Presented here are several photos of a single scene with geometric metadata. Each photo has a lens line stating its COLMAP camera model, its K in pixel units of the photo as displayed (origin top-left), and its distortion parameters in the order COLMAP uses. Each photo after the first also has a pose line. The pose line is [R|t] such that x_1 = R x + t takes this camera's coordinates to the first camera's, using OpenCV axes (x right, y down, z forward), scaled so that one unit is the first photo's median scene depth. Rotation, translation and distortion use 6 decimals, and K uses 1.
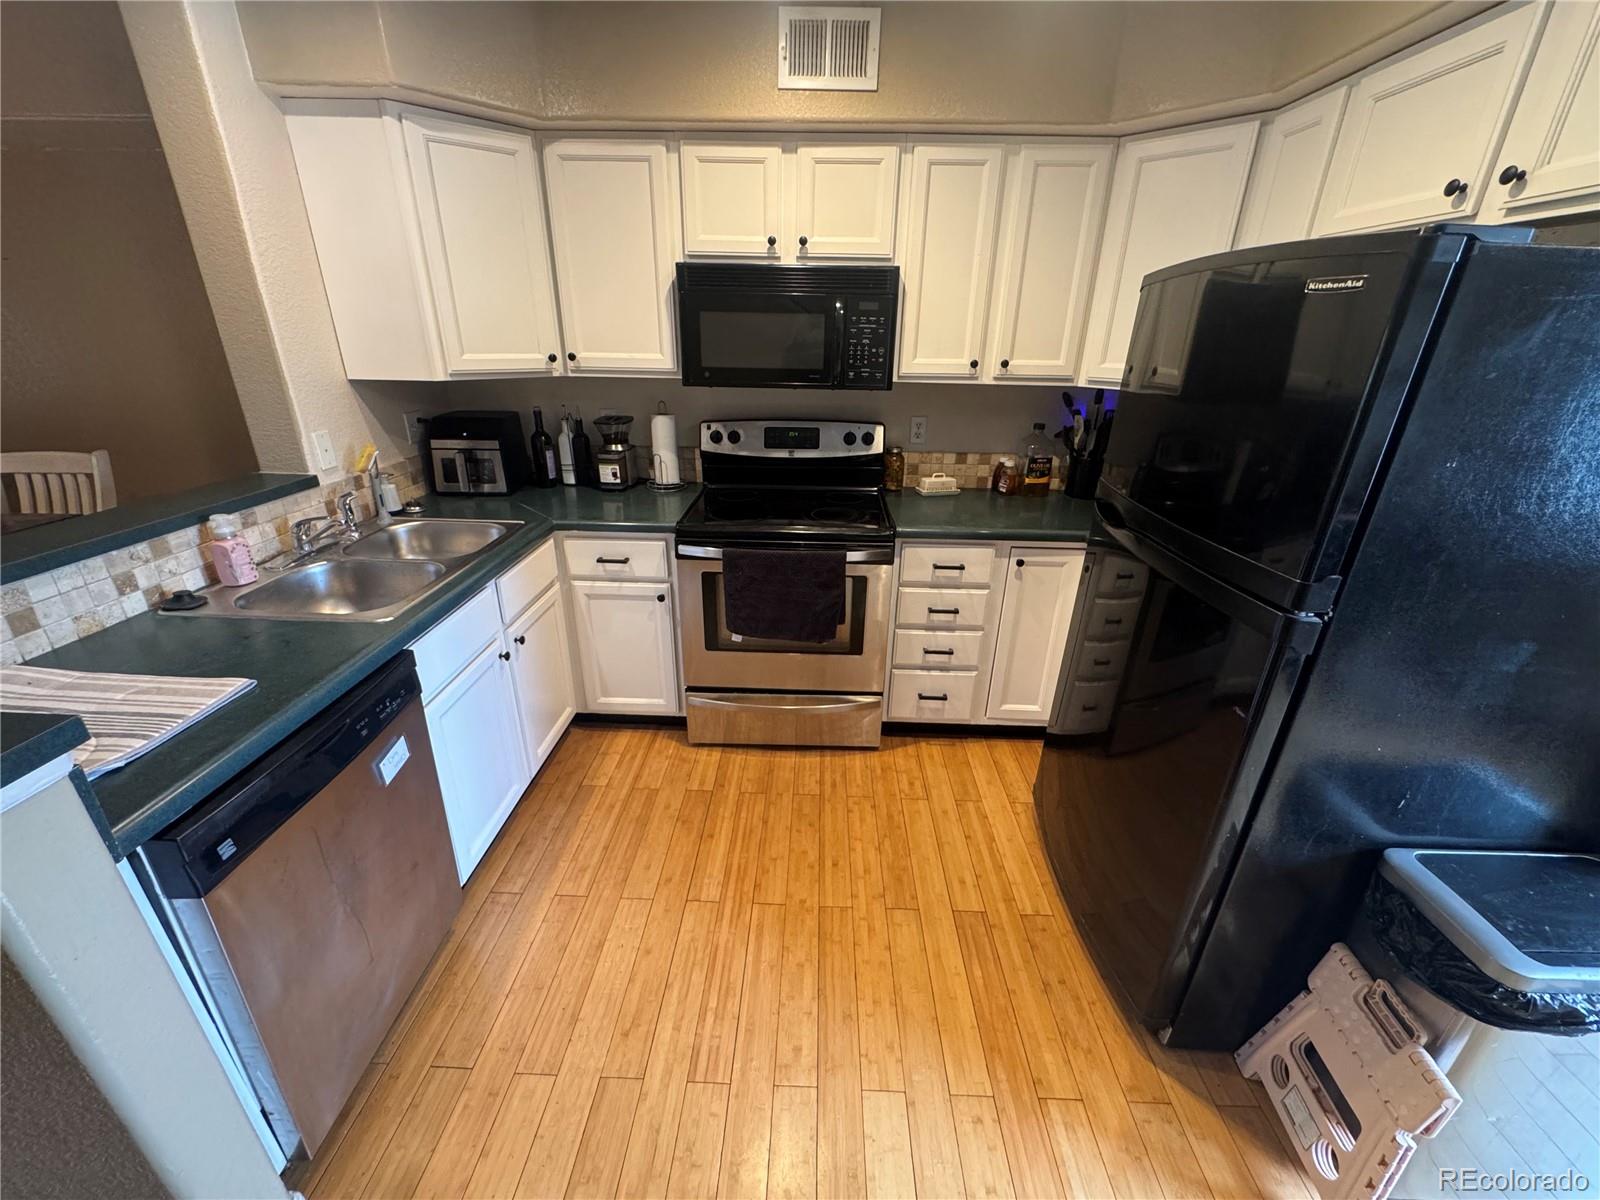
lens RADIAL K [[638.1, 0, 800.6], [0, 638.1, 600.6], [0, 0, 1]] dist [-0.007154, 0.000446]
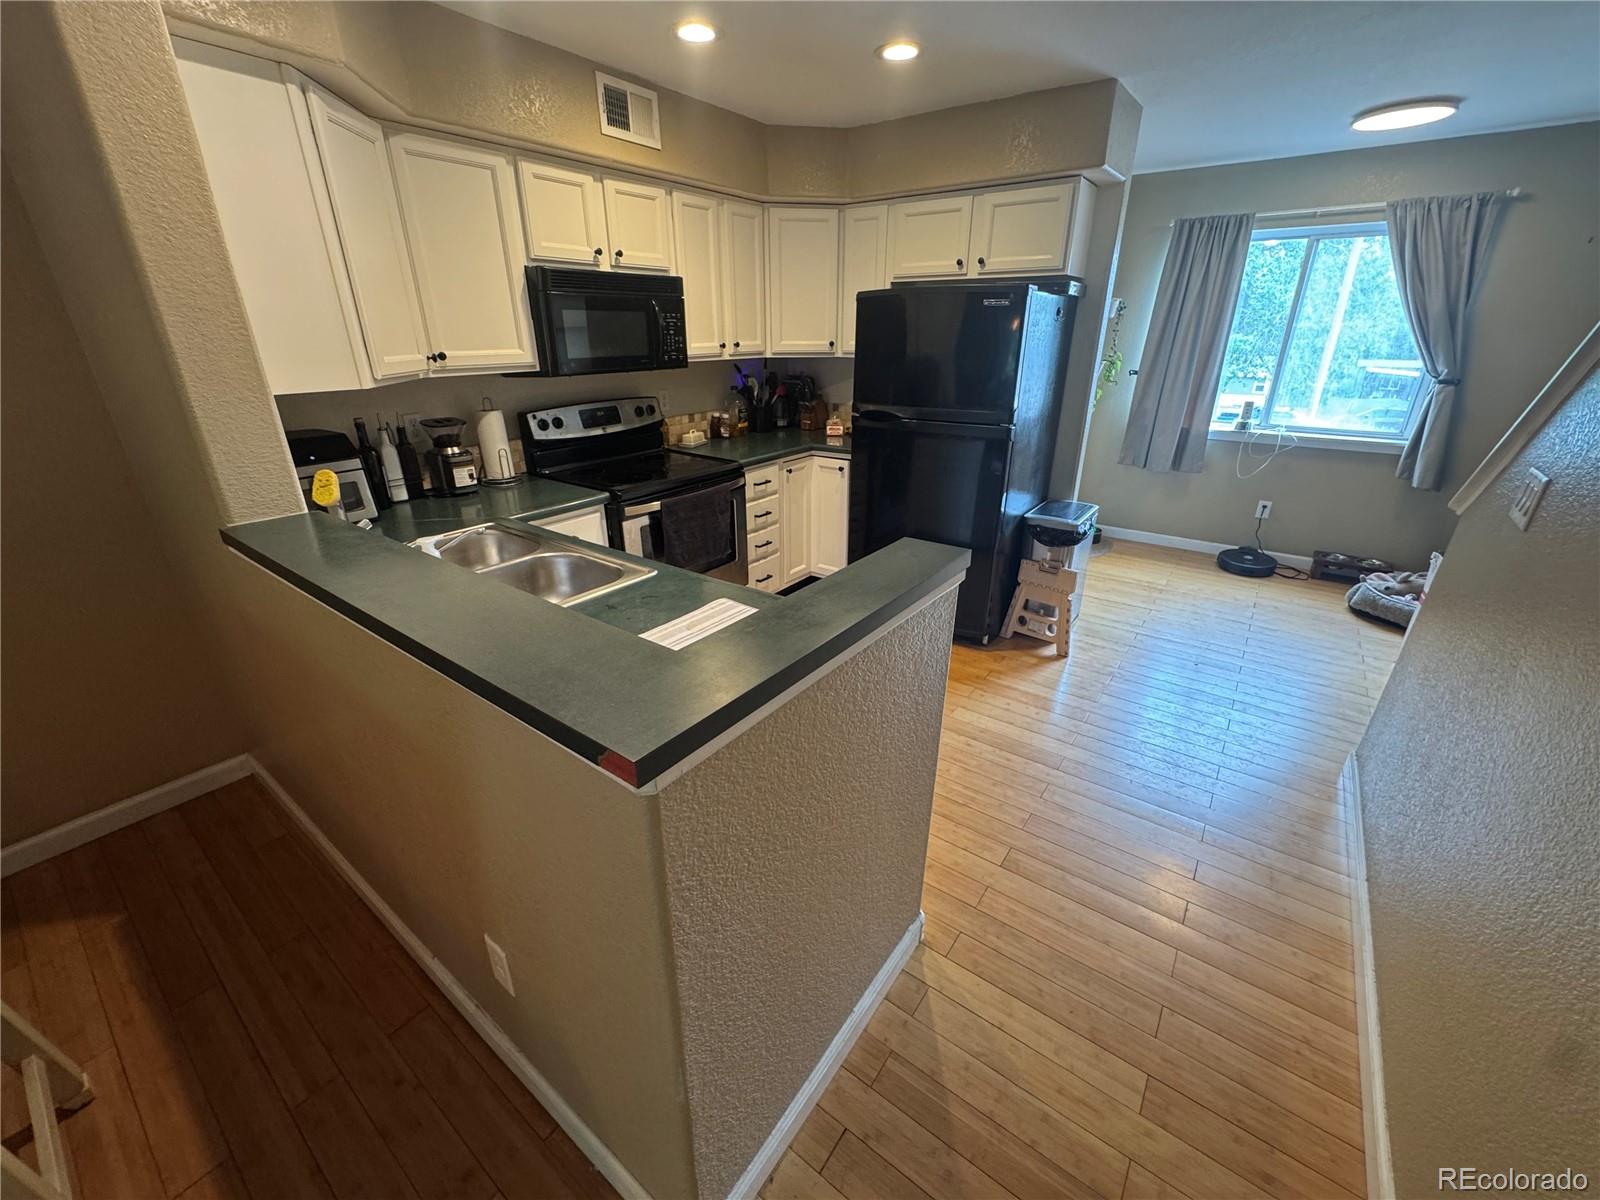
lens RADIAL K [[638.1, 0, 803.8], [0, 638.1, 600.5], [0, 0, 1]] dist [-0.007154, 0.000446]
pose [[0.570429, -0.340875, 0.747271, -0.891345], [0.330548, 0.928157, 0.171063, -0.020867], [-0.751896, 0.149430, 0.642124, 0.018548]]
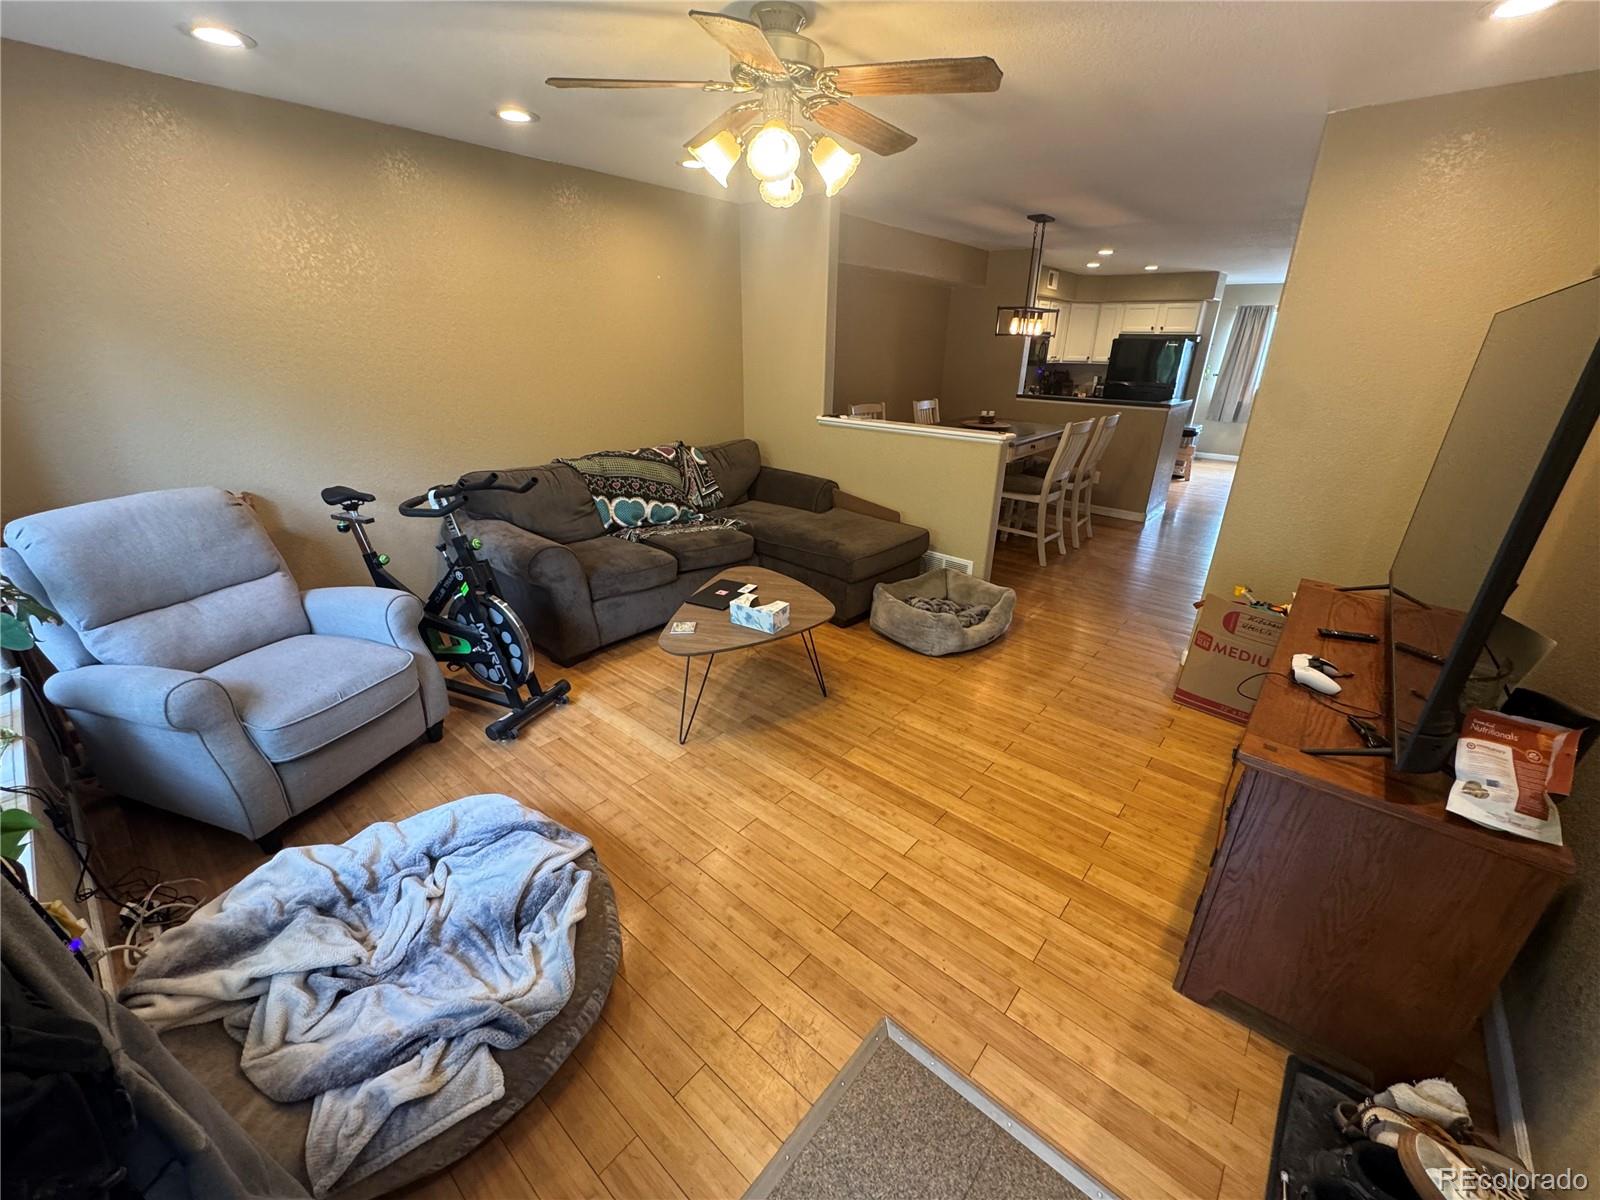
lens RADIAL K [[638.1, 0, 802.4], [0, 638.1, 603.1], [0, 0, 1]] dist [-0.007154, 0.000446]
pose [[0.628779, -0.278391, 0.726041, -2.589903], [0.285240, 0.951202, 0.117698, 0.076220], [-0.723378, 0.133090, 0.677504, -0.147323]]
